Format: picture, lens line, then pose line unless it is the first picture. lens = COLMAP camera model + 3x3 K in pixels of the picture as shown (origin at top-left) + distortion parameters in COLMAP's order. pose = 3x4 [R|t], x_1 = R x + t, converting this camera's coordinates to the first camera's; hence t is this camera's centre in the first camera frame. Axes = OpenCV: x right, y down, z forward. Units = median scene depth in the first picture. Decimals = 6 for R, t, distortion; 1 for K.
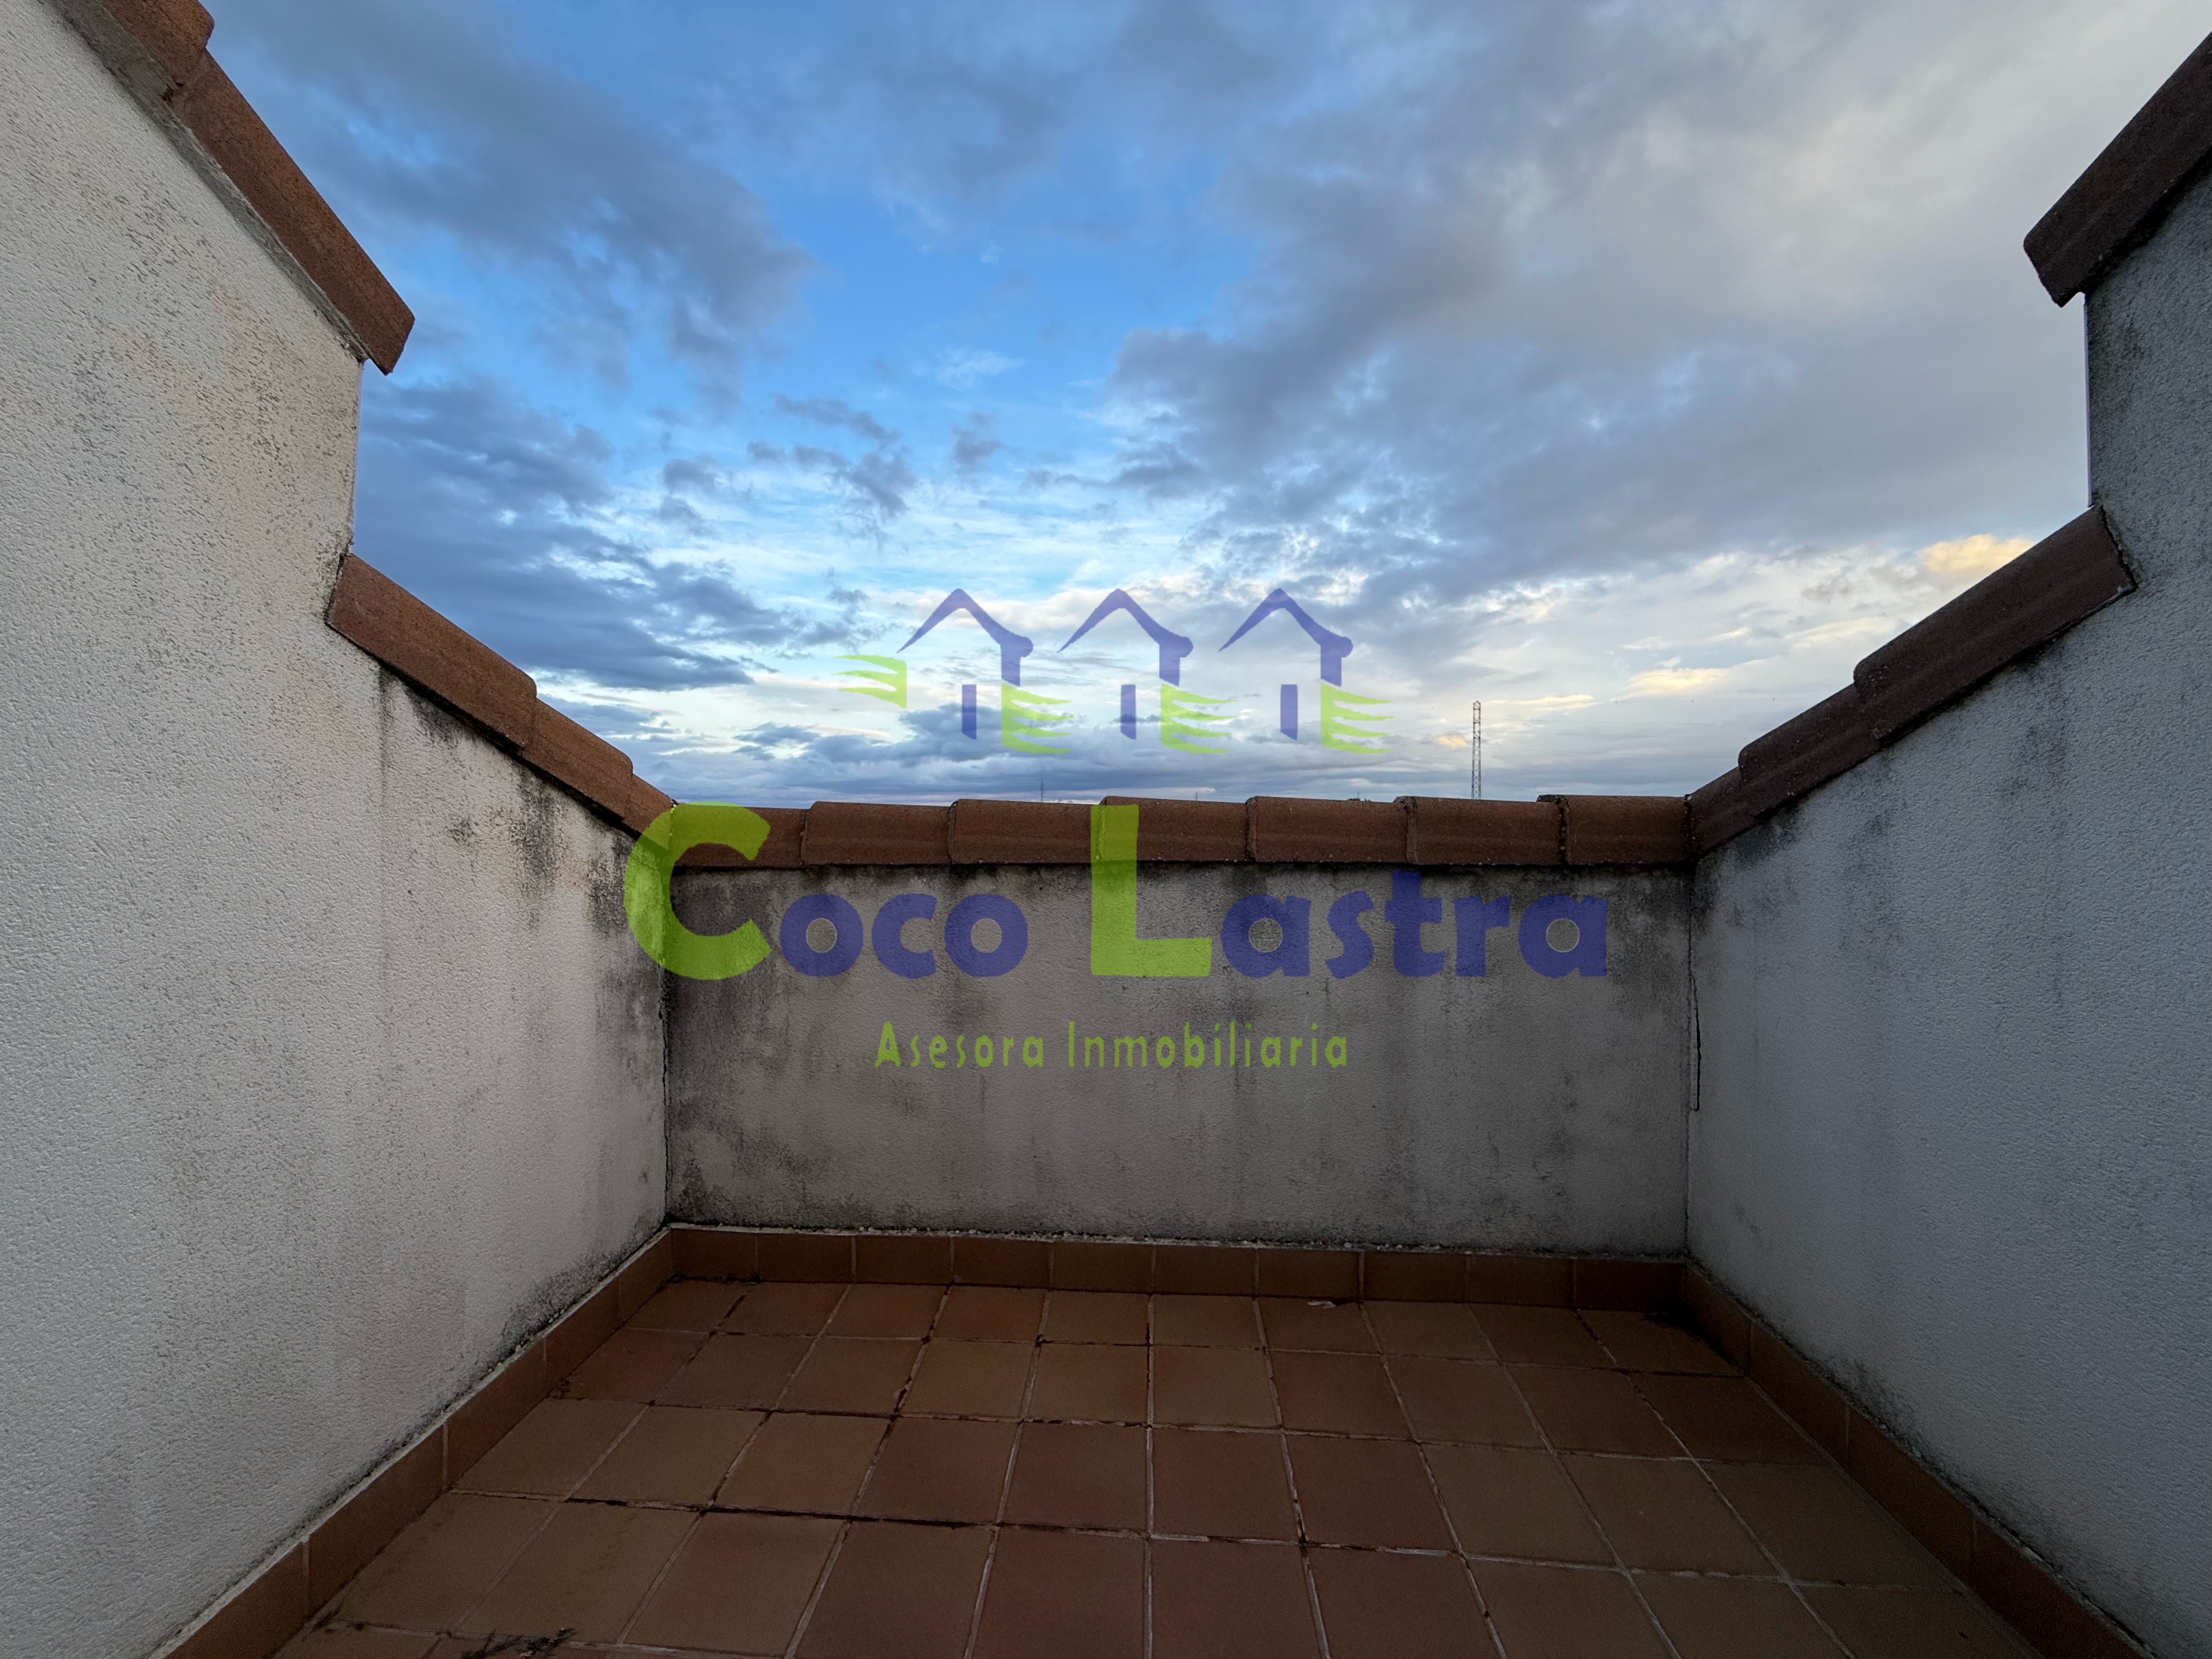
lens RADIAL K [[871.8, 0, 1111.9], [0, 871.8, 831.1], [0, 0, 1]] dist [0.001465, 0.000605]
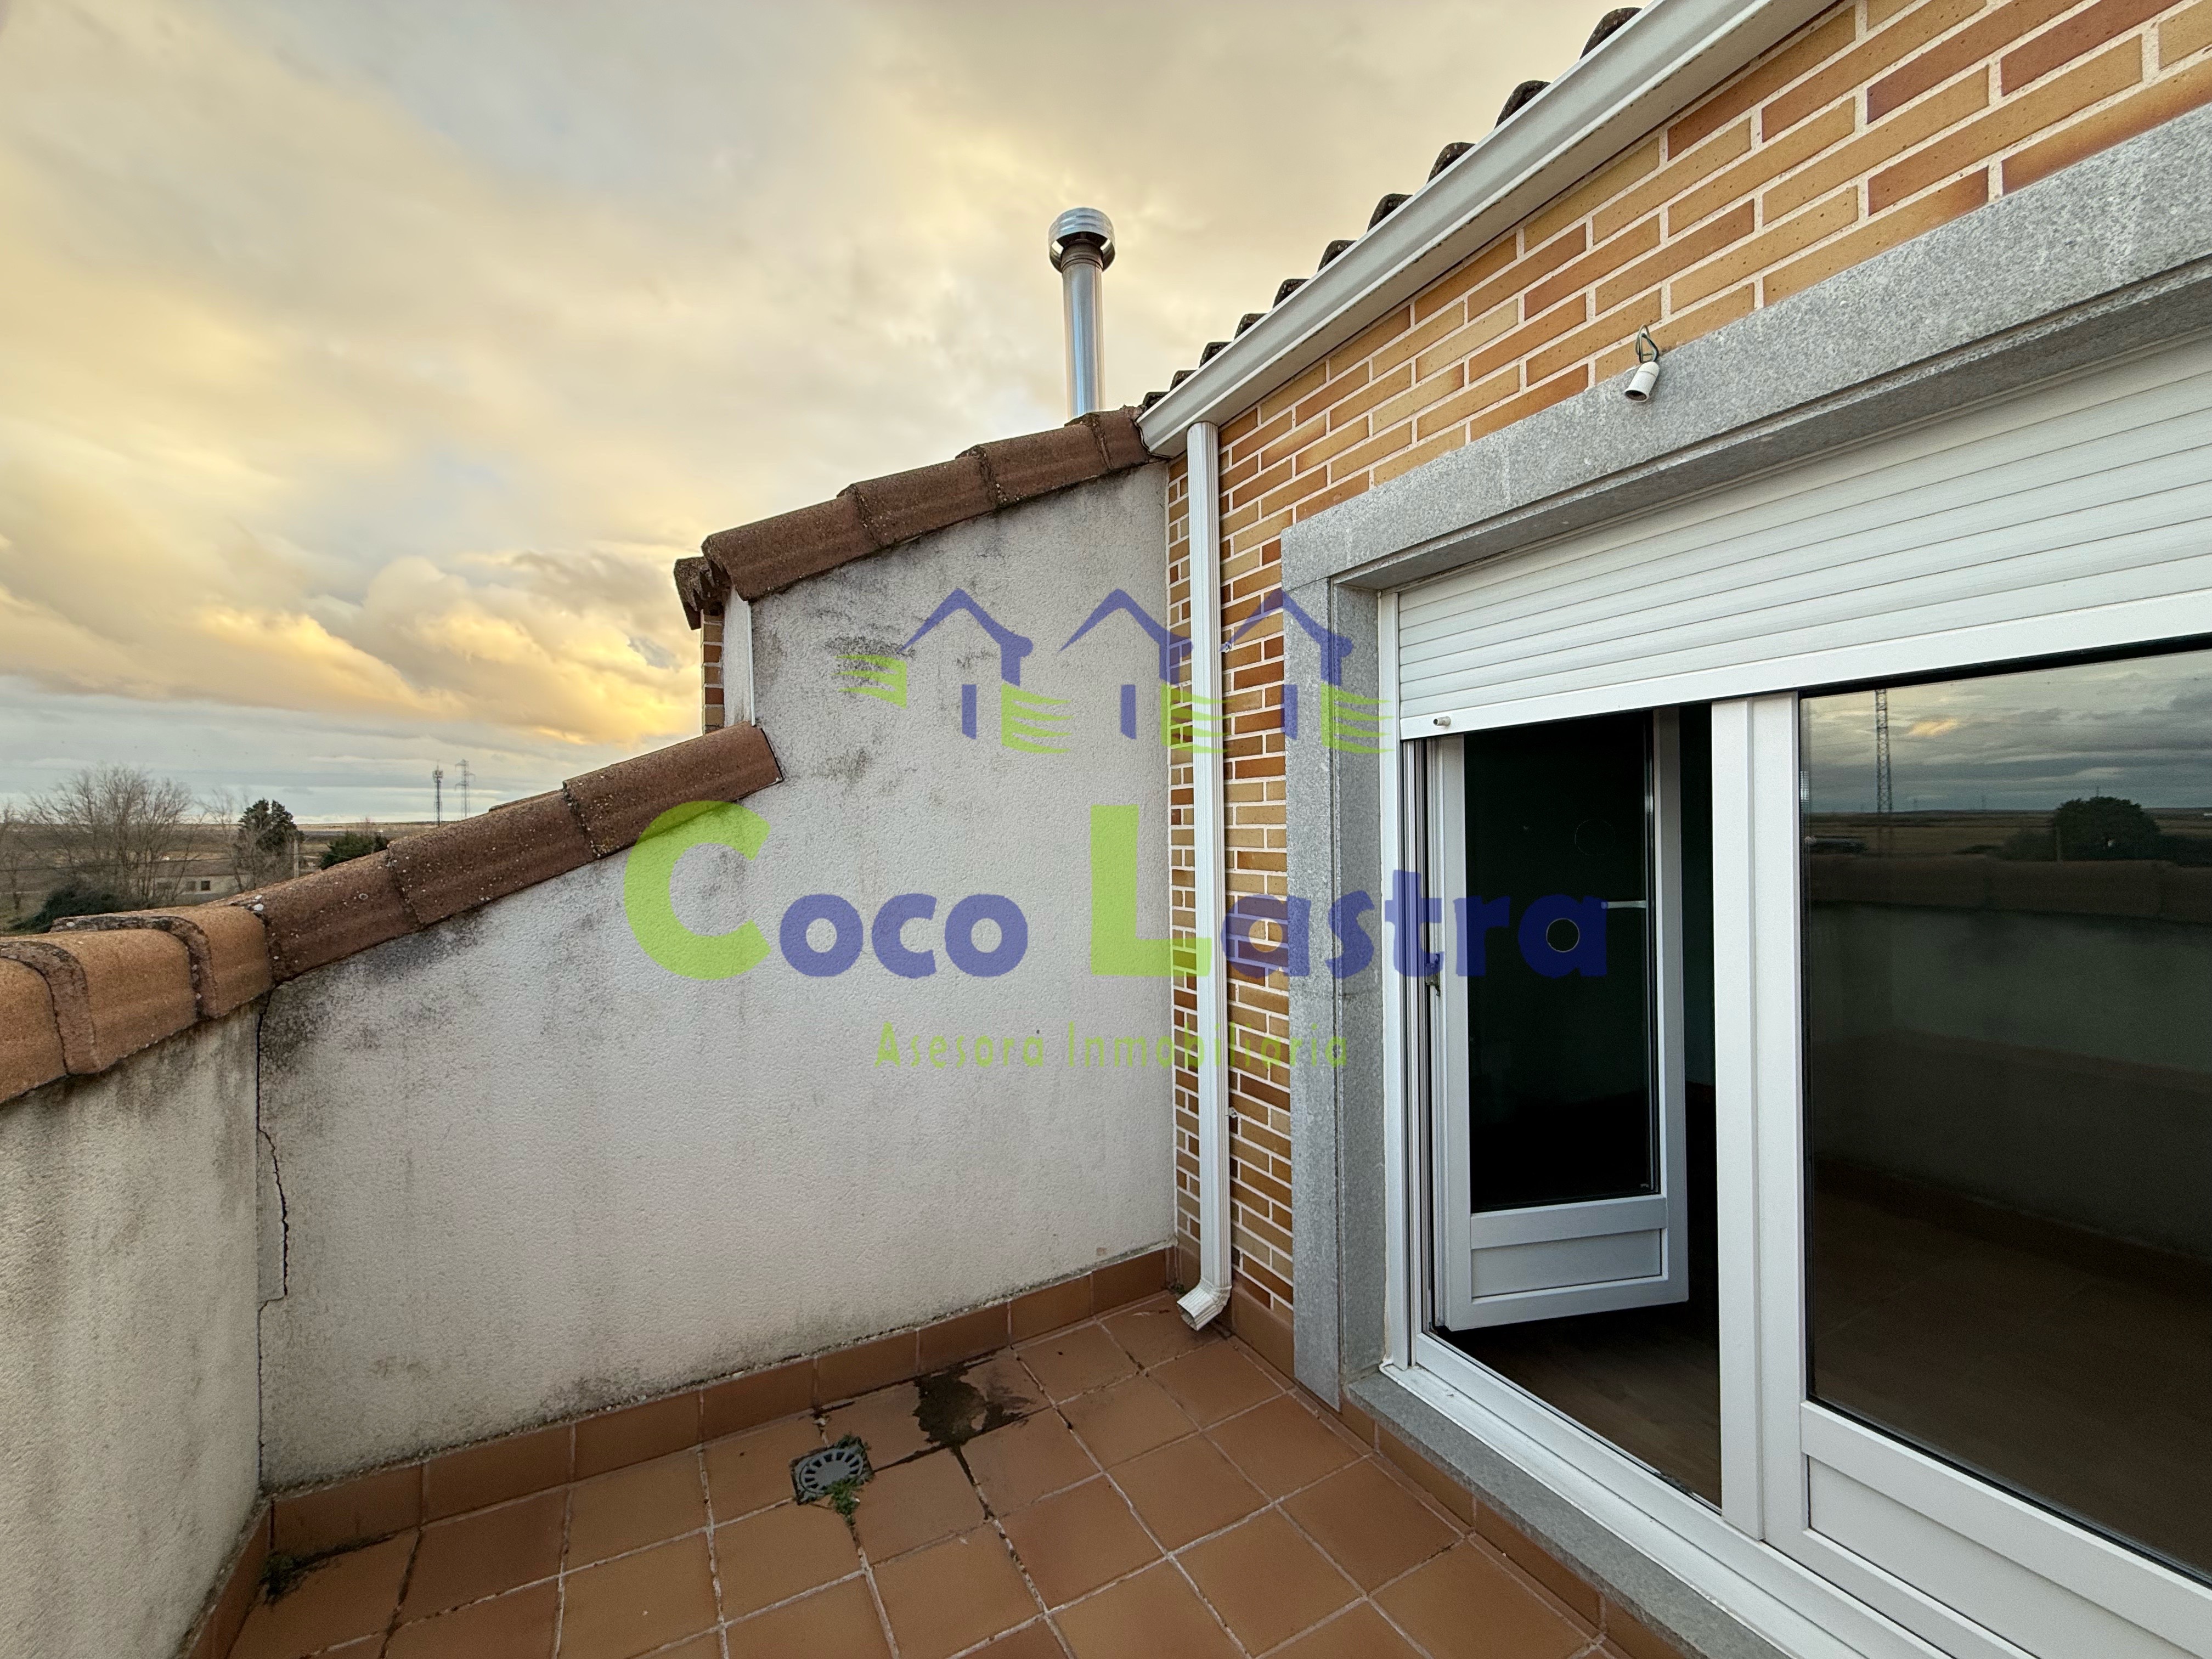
lens RADIAL K [[871.8, 0, 1088.6], [0, 871.8, 839.2], [0, 0, 1]] dist [0.001465, 0.000605]
pose [[-0.505974, 0.003169, 0.862543, -0.484018], [0.027595, 0.999541, 0.012515, -0.109721], [-0.862107, 0.030134, -0.505829, 0.933753]]
